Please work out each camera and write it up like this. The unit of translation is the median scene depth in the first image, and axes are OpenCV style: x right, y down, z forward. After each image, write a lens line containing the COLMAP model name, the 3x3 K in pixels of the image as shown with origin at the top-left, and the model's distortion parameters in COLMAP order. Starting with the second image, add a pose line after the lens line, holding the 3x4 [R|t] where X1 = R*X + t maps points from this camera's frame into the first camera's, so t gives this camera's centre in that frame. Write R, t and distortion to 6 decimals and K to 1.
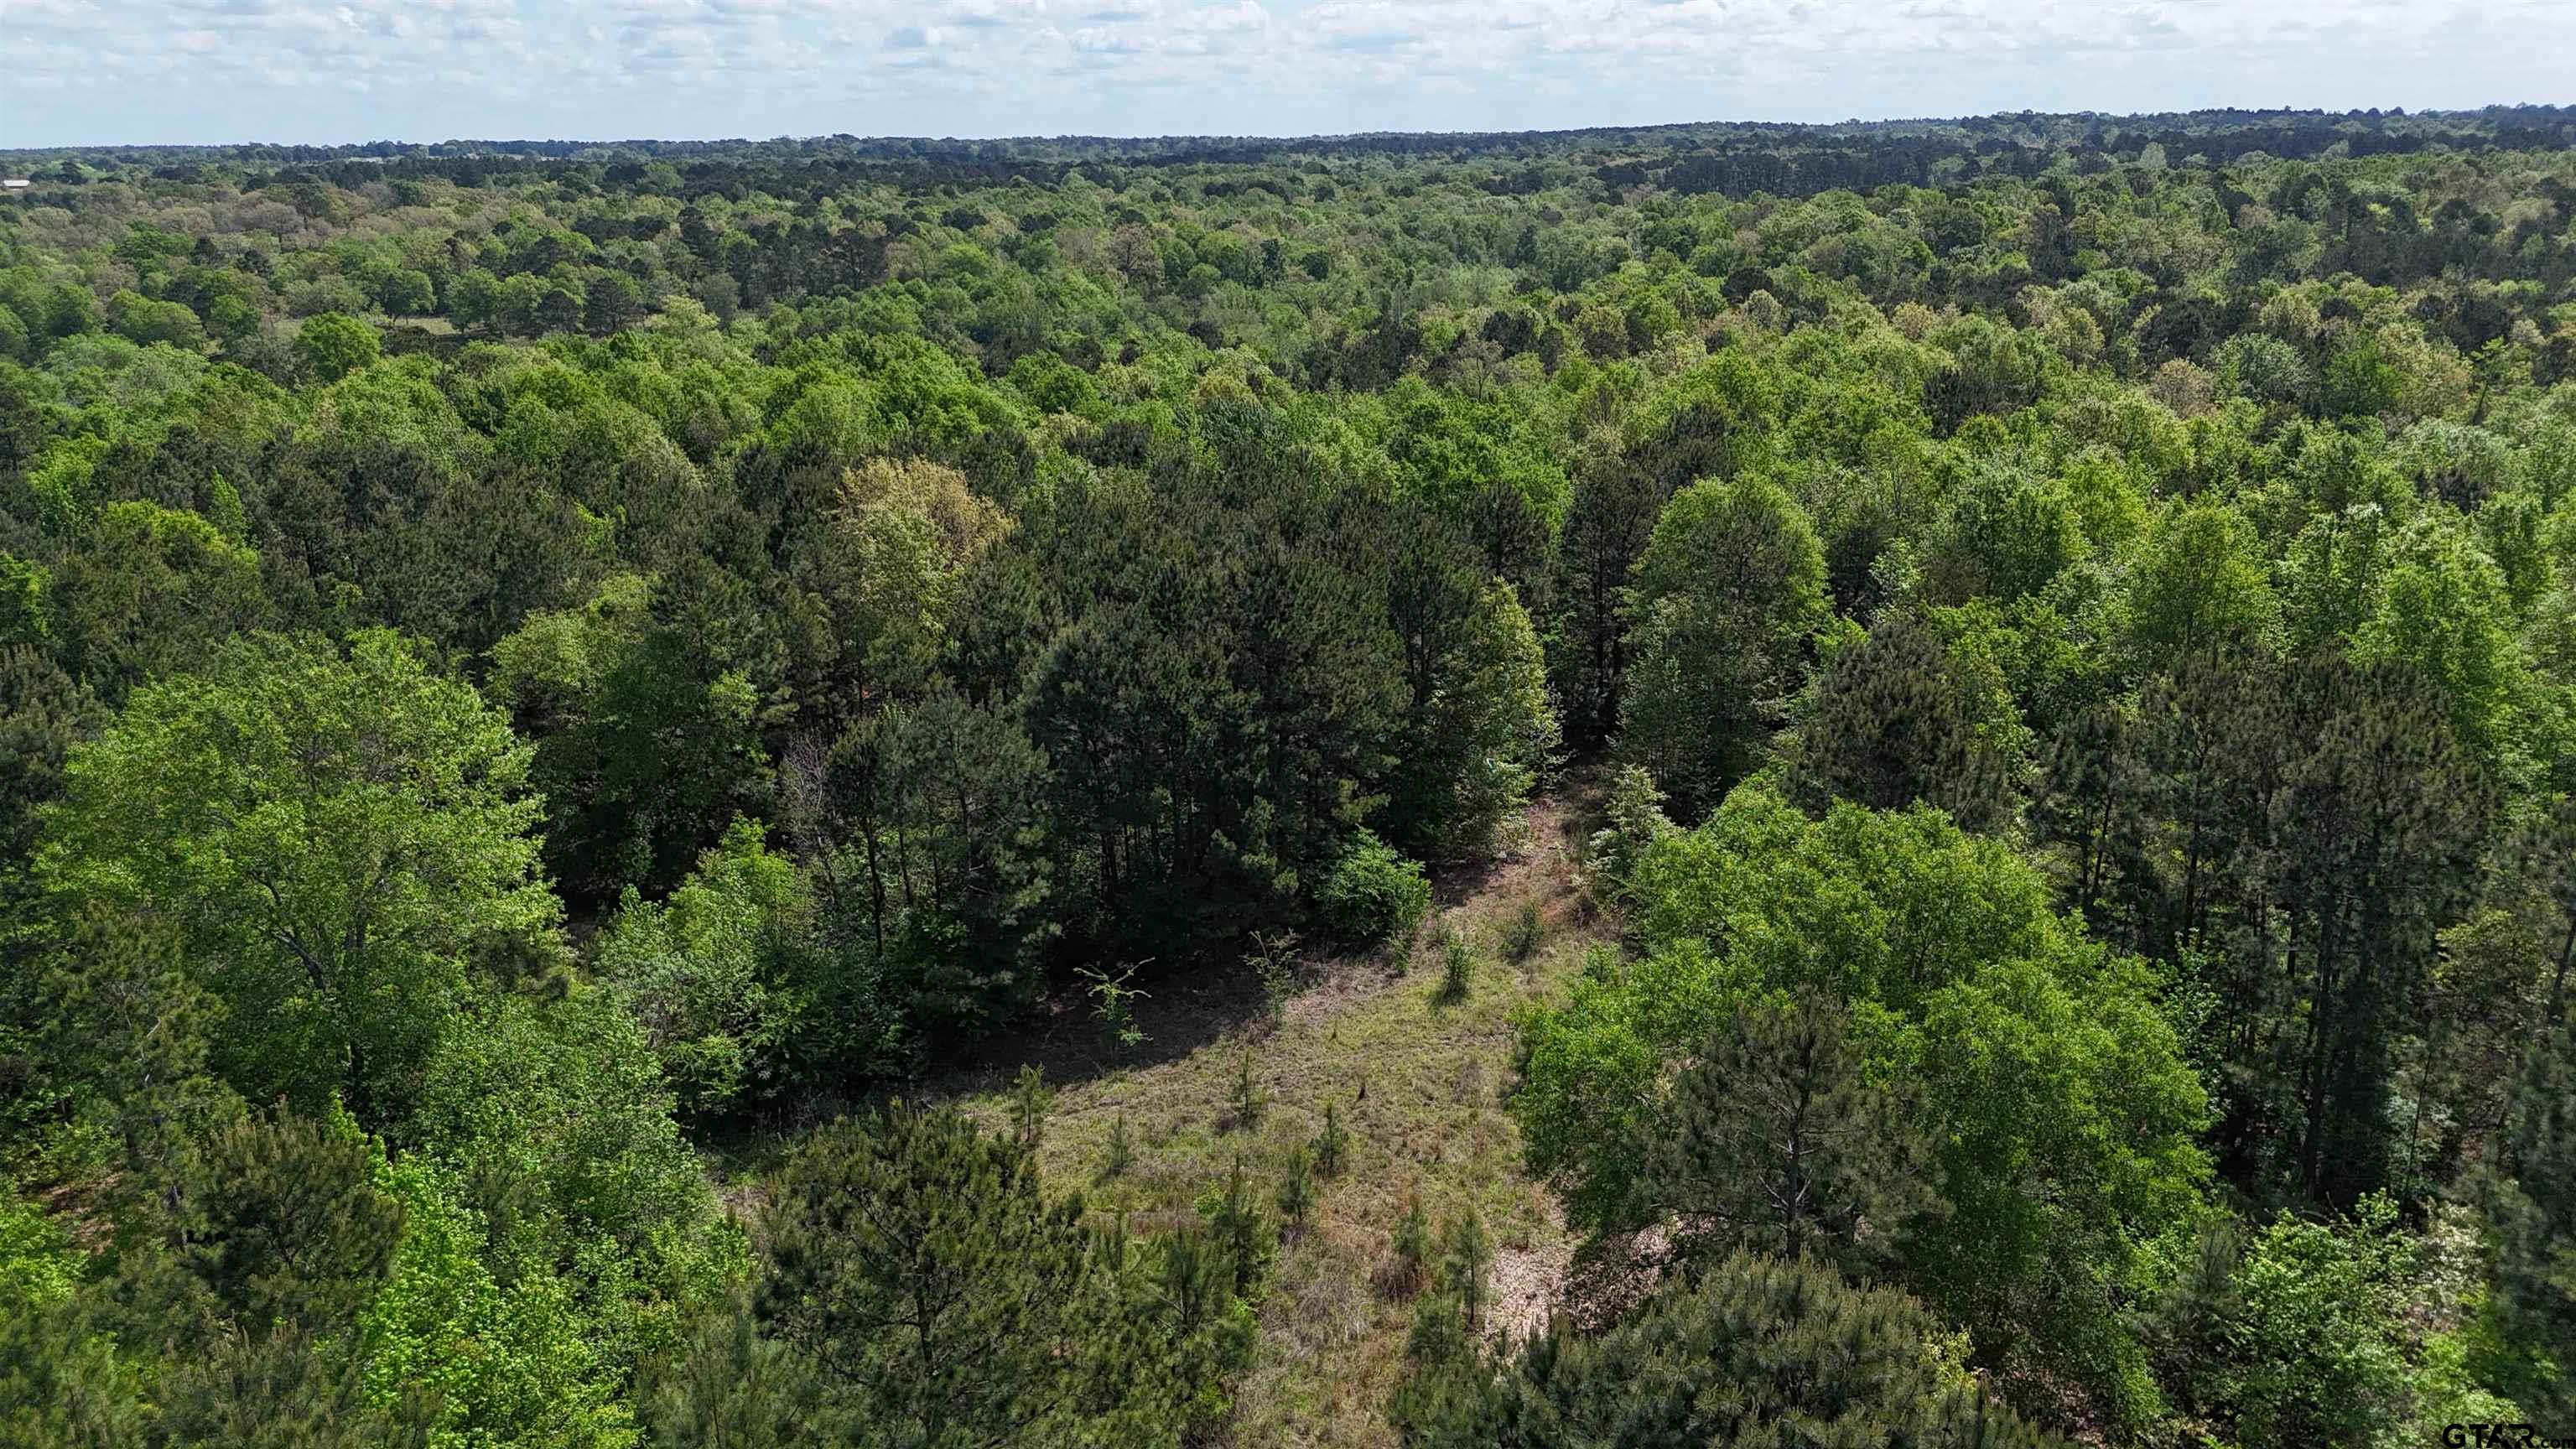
lens RADIAL K [[1857.6, 0, 1282.8], [0, 1857.6, 737.6], [0, 0, 1]] dist [0.078024, -0.080026]
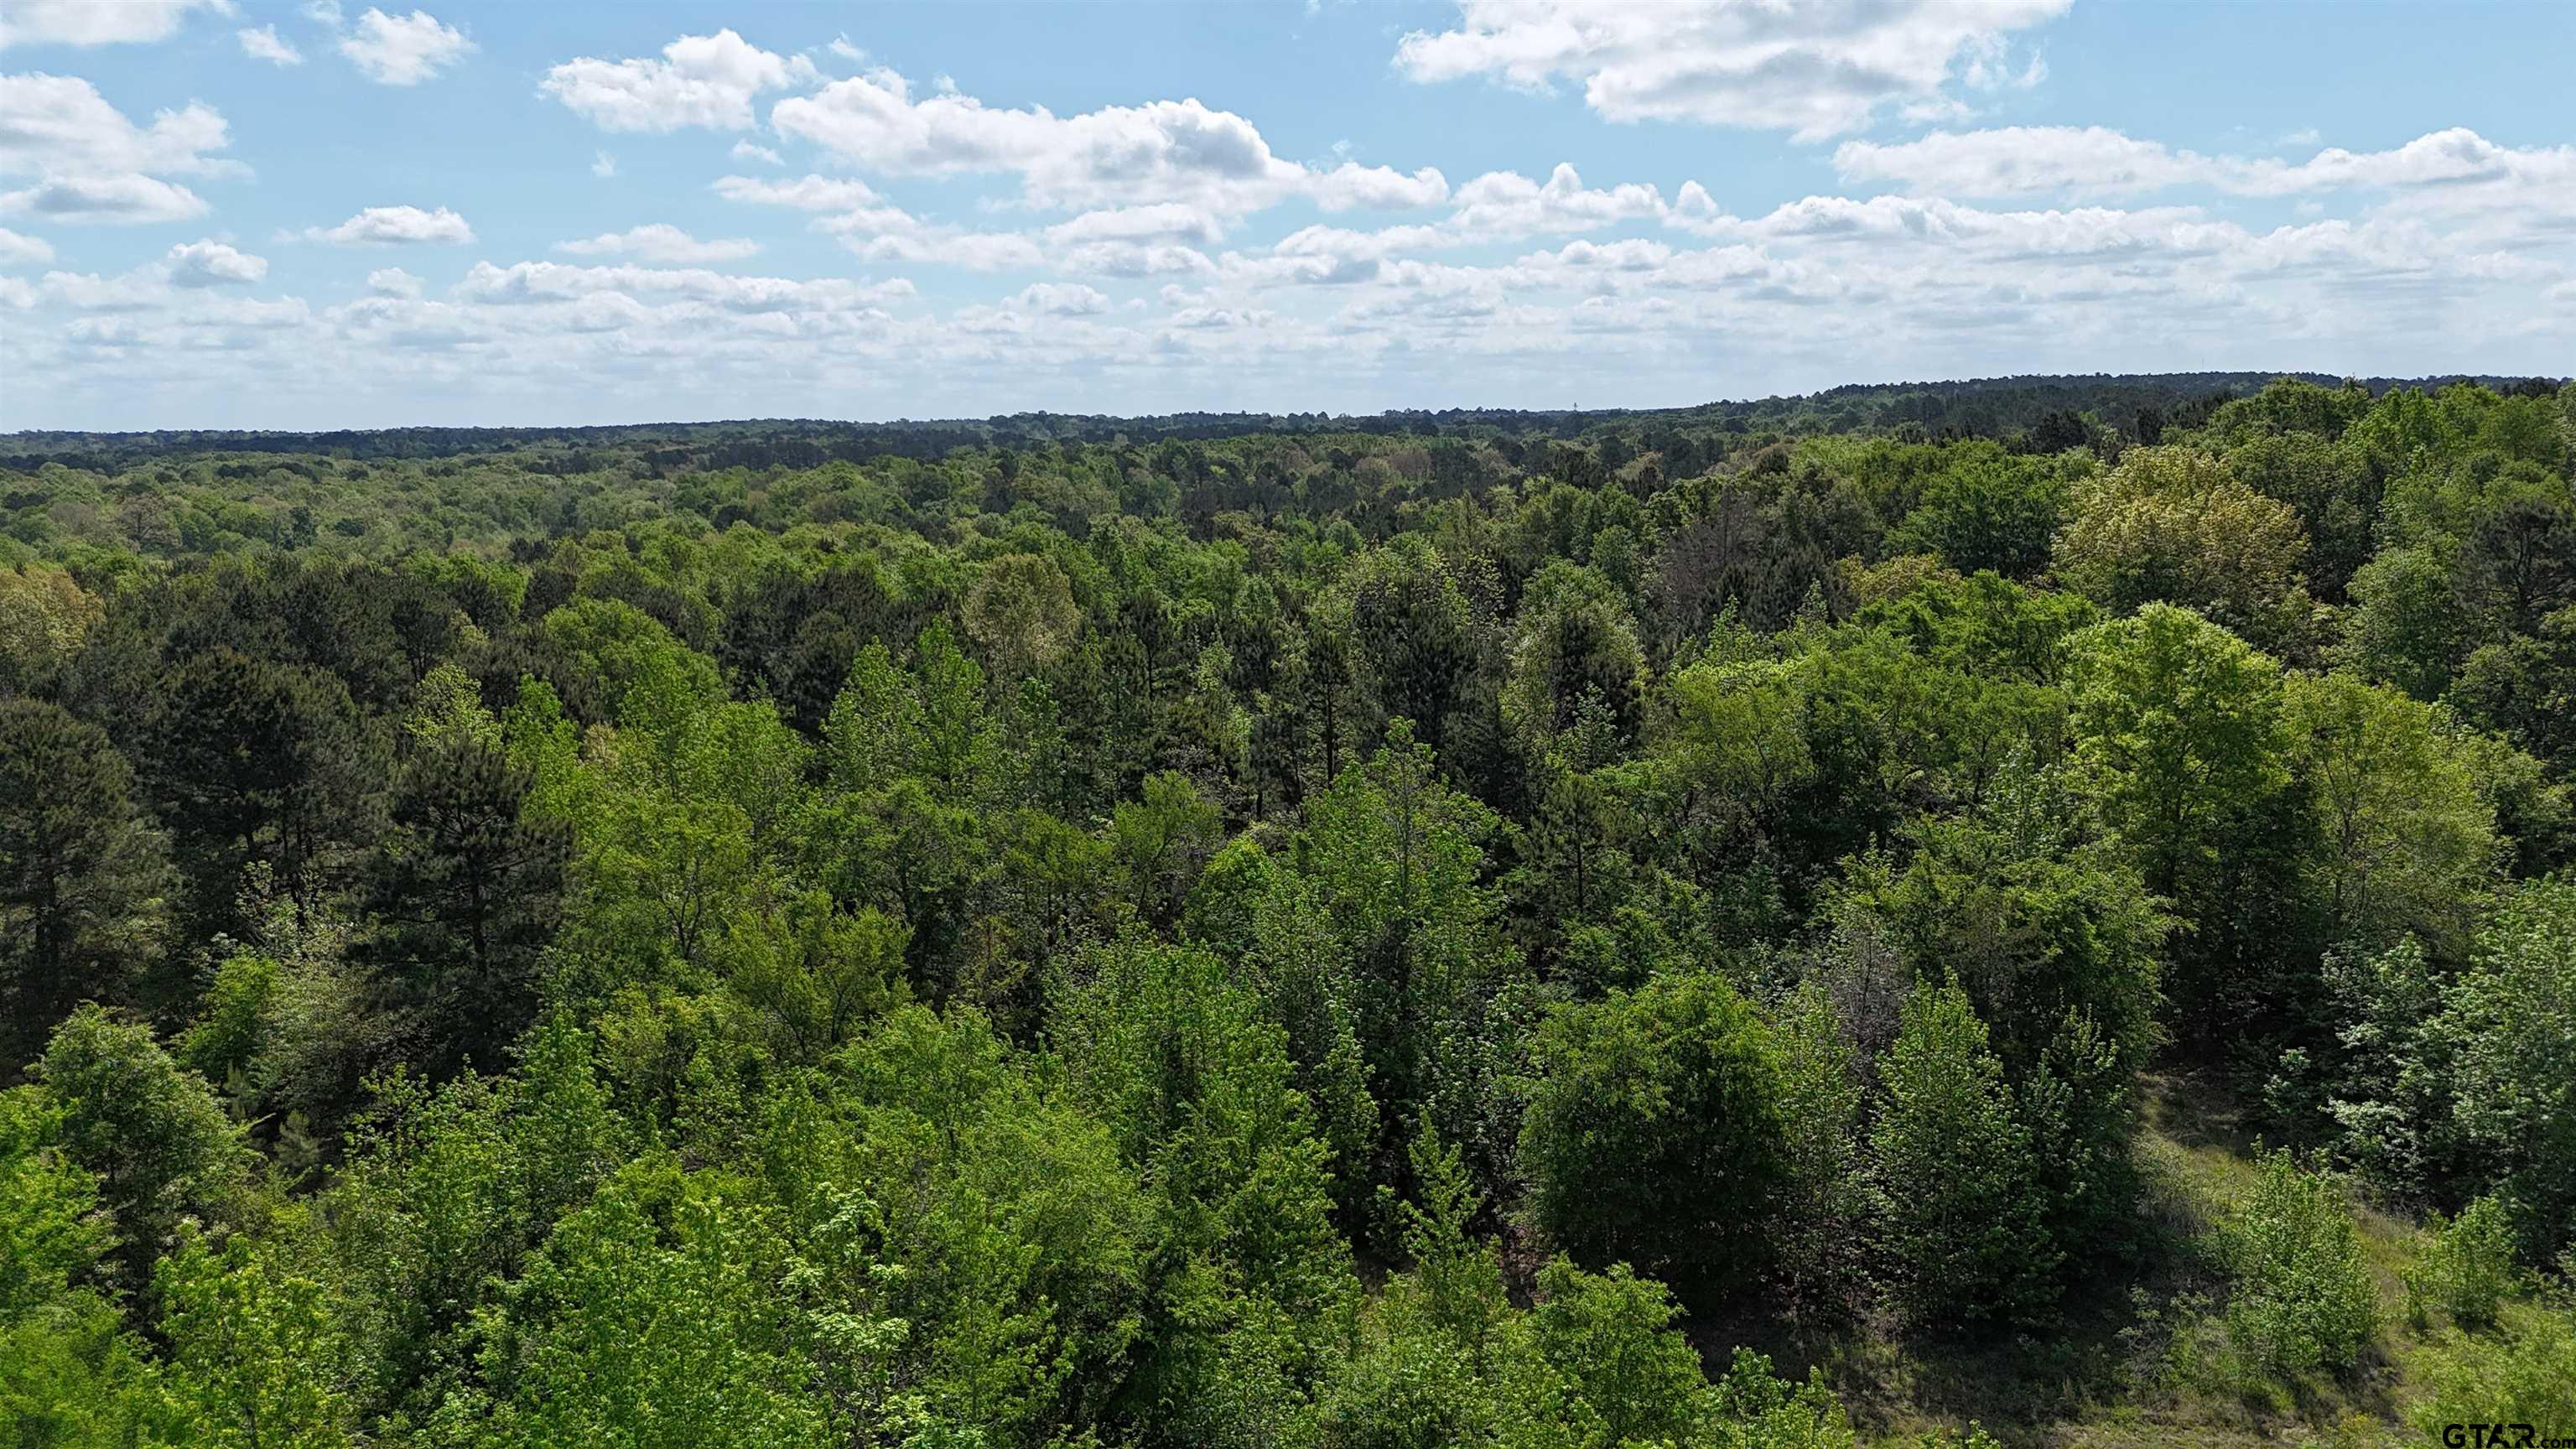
lens RADIAL K [[1867.5, 0, 1266.9], [0, 1867.5, 746.1], [0, 0, 1]] dist [0.078872, -0.085452]
pose [[0.894560, -0.076836, 0.440295, 0.000350], [0.140527, 0.983506, -0.113880, 0.070249], [-0.424282, 0.163745, 0.890602, -0.171808]]
